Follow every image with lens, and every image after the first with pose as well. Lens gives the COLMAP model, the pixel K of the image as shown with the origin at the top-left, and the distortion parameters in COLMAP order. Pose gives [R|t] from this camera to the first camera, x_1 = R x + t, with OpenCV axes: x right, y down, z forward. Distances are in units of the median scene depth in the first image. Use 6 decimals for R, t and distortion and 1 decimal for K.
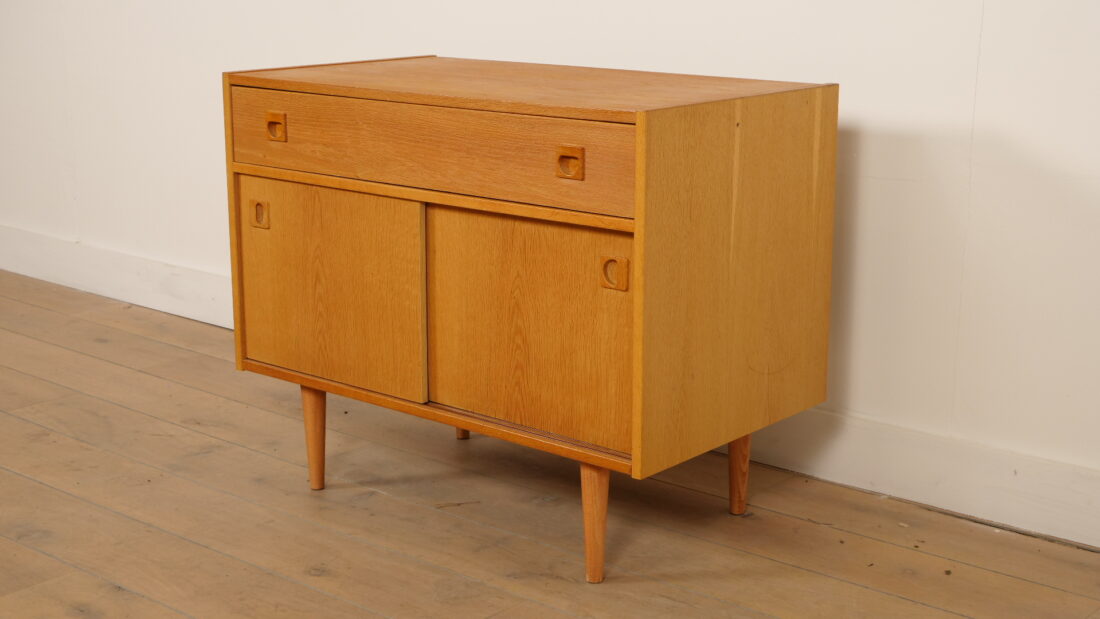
lens RADIAL K [[1607.7, 0, 550.0], [0, 1607.7, 309.5], [0, 0, 1]] dist [0.035295, 0.035252]
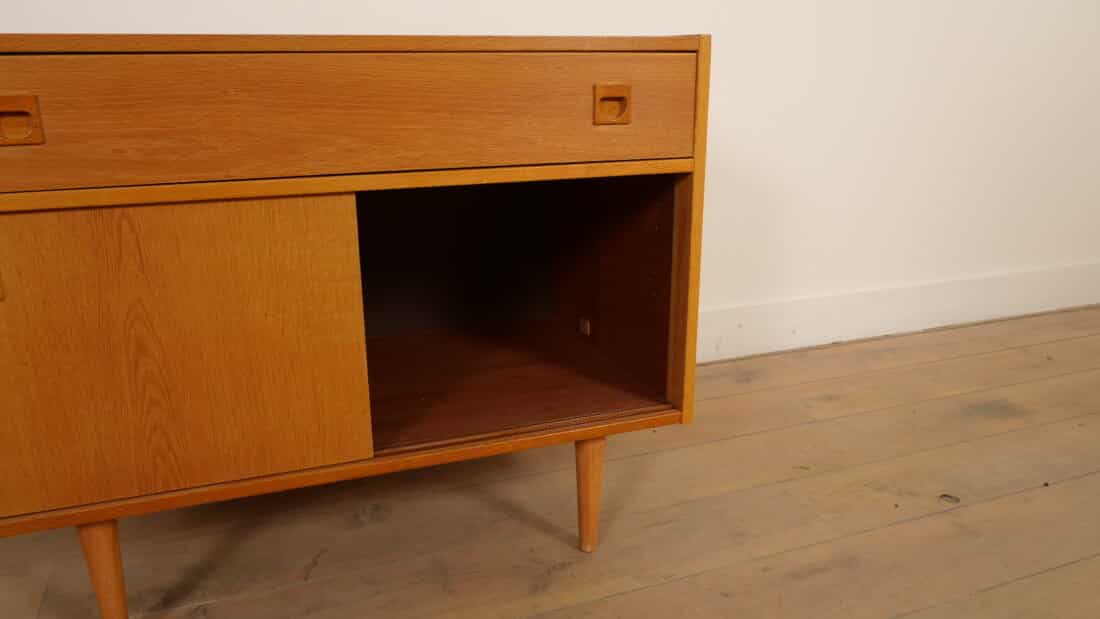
lens RADIAL K [[830.2, 0, 547.5], [0, 830.2, 311.3], [0, 0, 1]] dist [-0.038997, 0.003936]
pose [[0.477026, -0.253810, 0.841443, -0.352224], [0.205145, 0.963103, 0.174208, -0.060506], [-0.854612, 0.089516, 0.511493, 0.710419]]
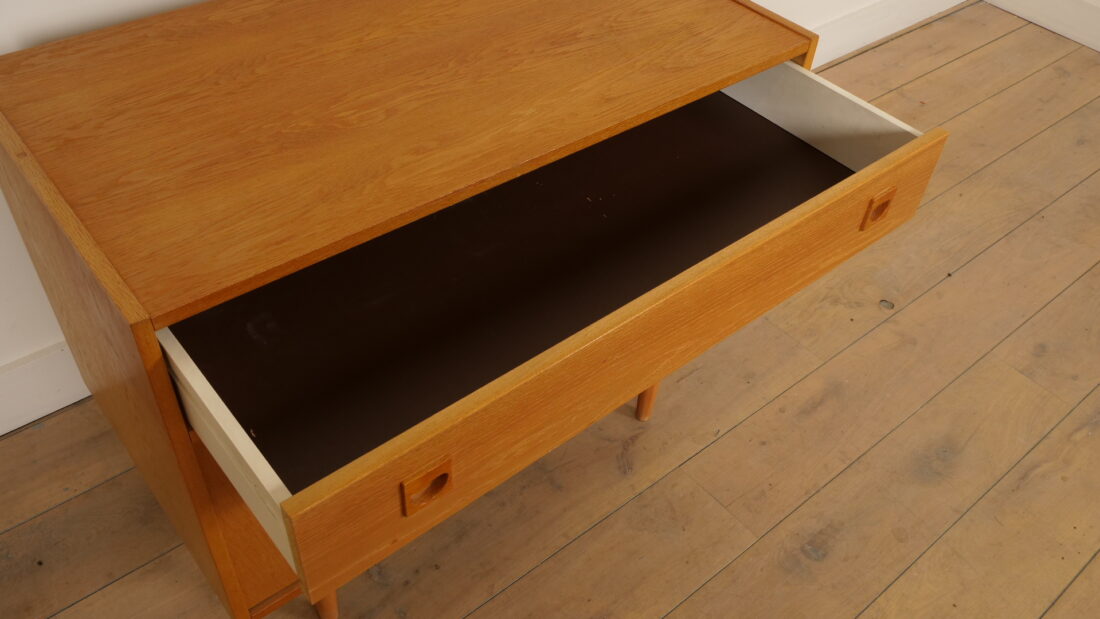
lens RADIAL K [[916.3, 0, 557.6], [0, 916.3, 310.0], [0, 0, 1]] dist [-0.011742, -0.001548]
pose [[0.169326, -0.676172, 0.717022, -0.391672], [0.170671, 0.736653, 0.654380, -0.323439], [-0.970670, 0.011571, 0.240138, 0.850745]]
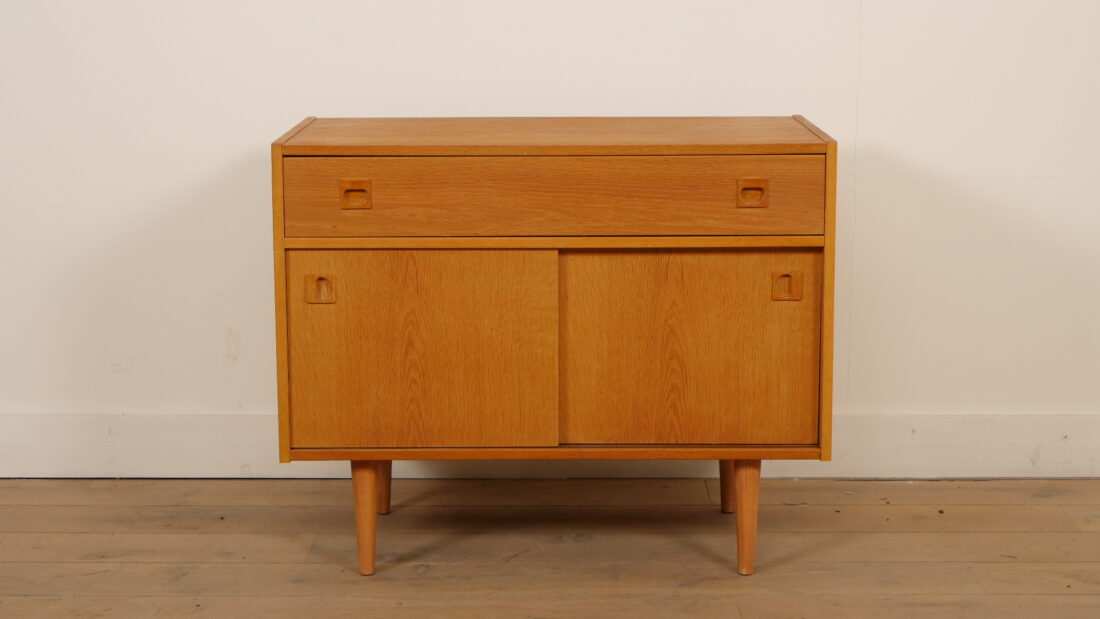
lens RADIAL K [[2059.7, 0, 550.0], [0, 2059.7, 309.5], [0, 0, 1]] dist [0.062006, 0.171591]
pose [[0.762011, -0.113658, 0.637511, -0.902139], [0.153027, 0.988199, -0.006732, -0.019612], [-0.629223, 0.102686, 0.770412, -0.019323]]
